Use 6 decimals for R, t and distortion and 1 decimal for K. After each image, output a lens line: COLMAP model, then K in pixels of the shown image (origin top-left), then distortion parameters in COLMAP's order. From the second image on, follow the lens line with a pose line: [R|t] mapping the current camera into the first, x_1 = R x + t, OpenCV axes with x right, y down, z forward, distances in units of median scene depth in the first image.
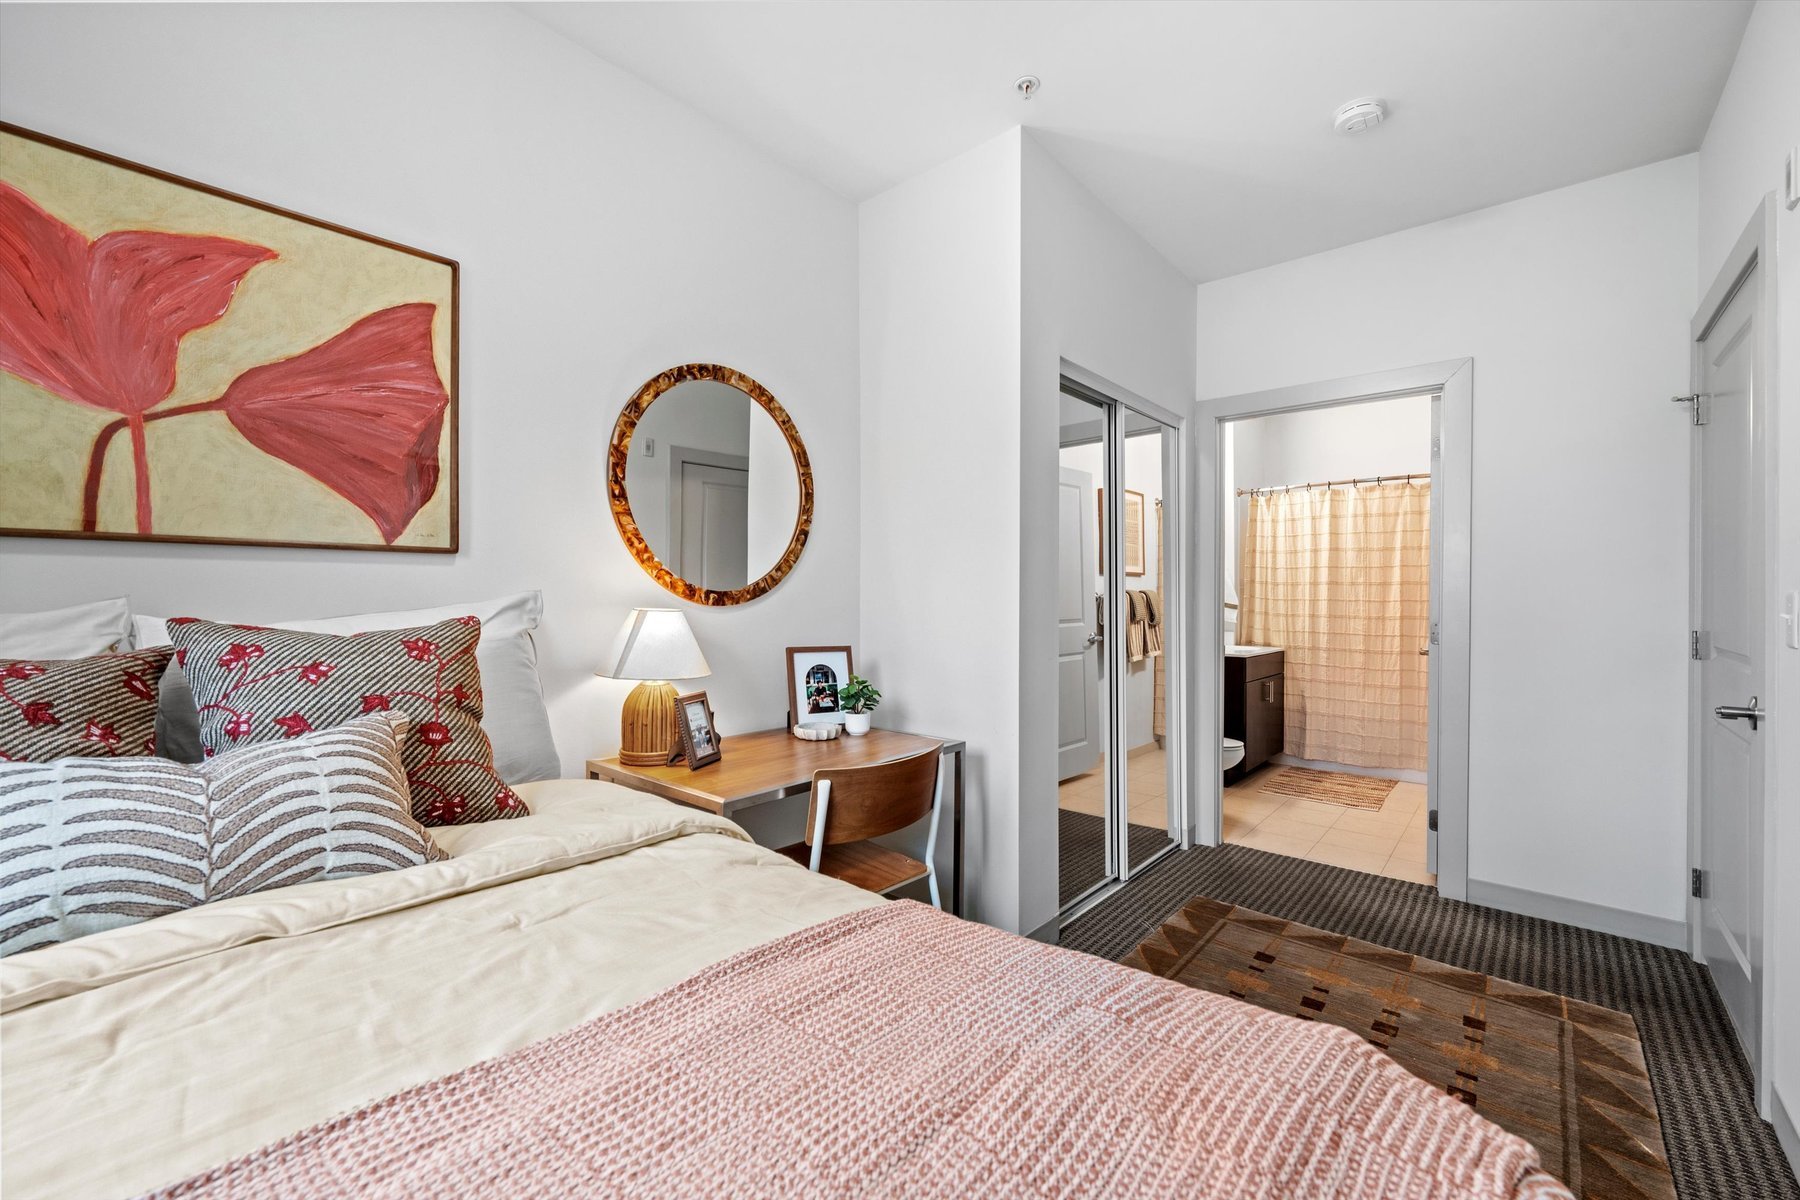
lens RADIAL K [[731.8, 0, 895.0], [0, 731.8, 599.0], [0, 0, 1]] dist [0.000185, -0.000100]
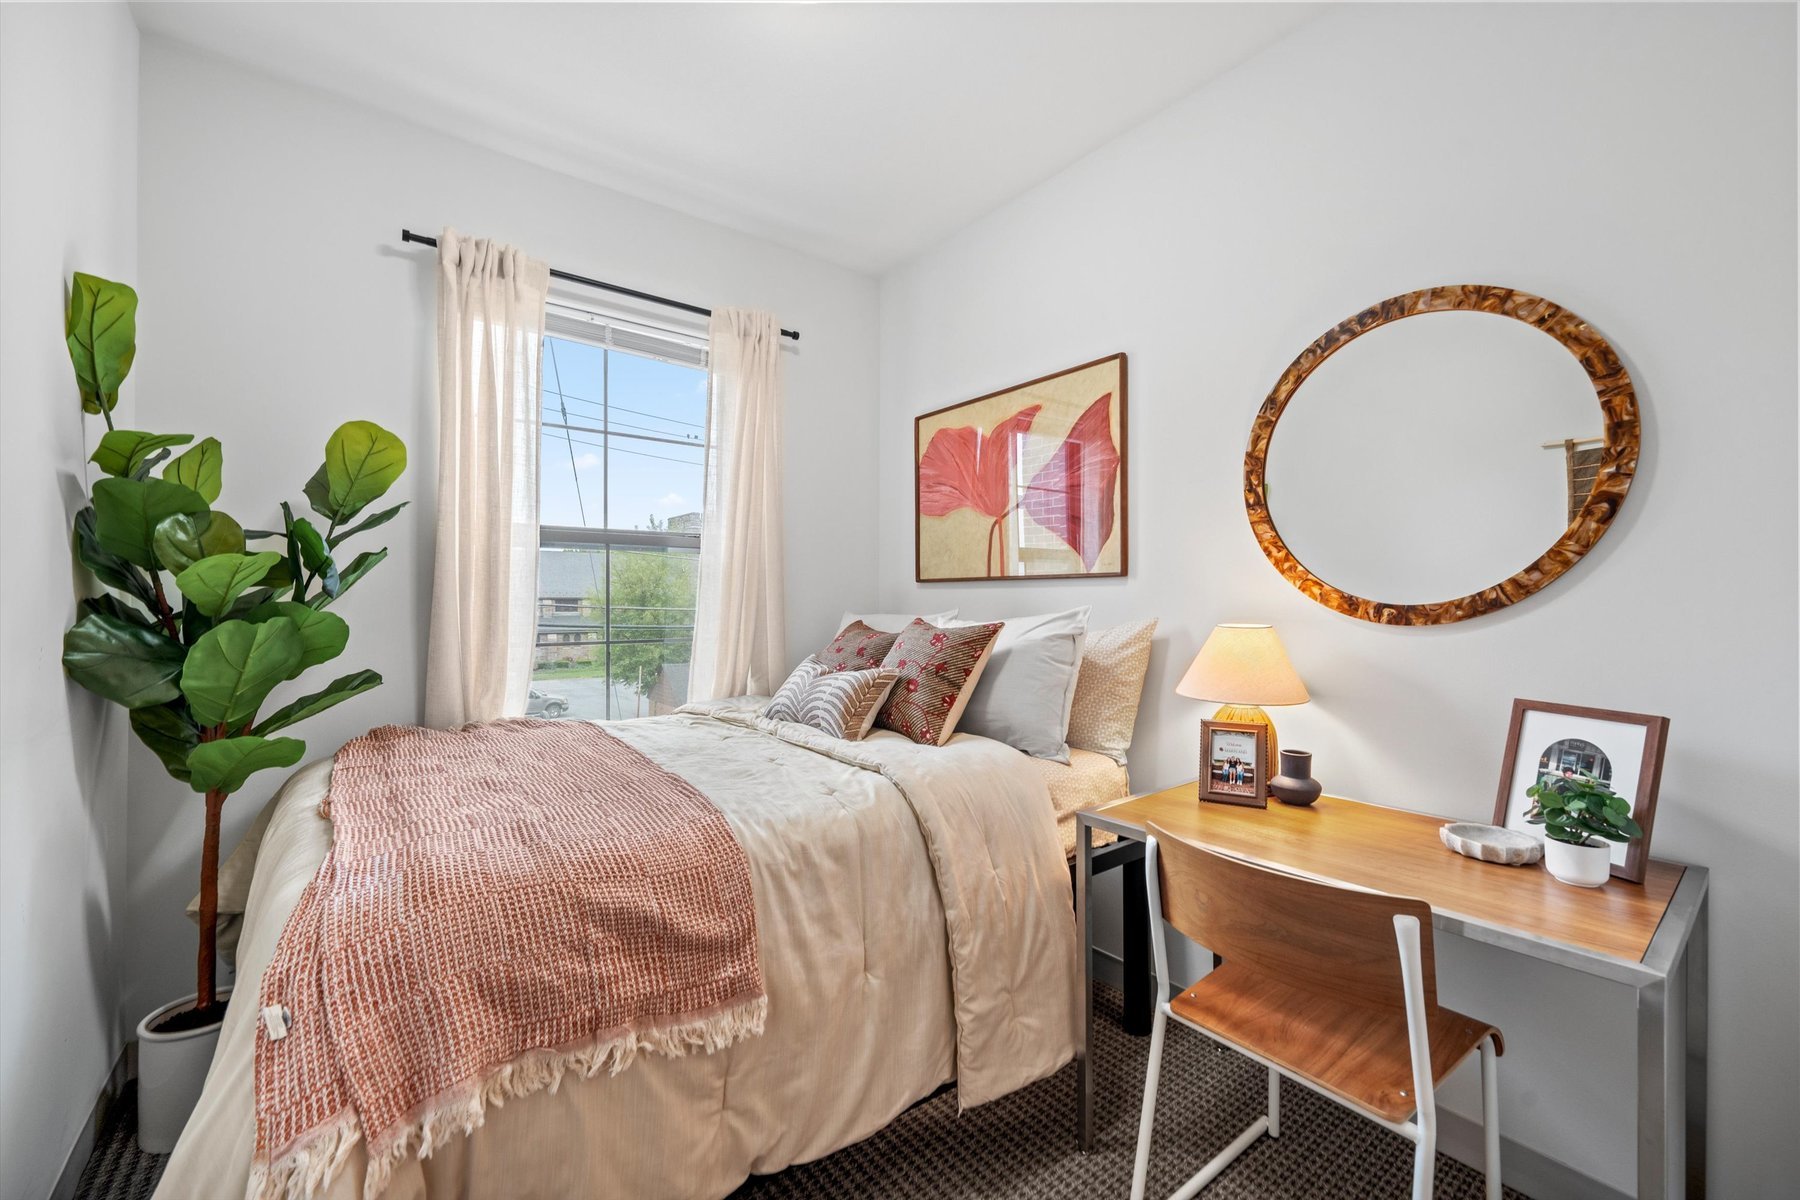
lens RADIAL K [[731.8, 0, 899.1], [0, 731.8, 595.4], [0, 0, 1]] dist [0.000185, -0.000100]
pose [[-0.189218, -0.007389, -0.981907, 0.829659], [-0.005054, 0.999966, -0.006551, -0.019093], [0.981922, 0.003723, -0.189248, 0.944753]]
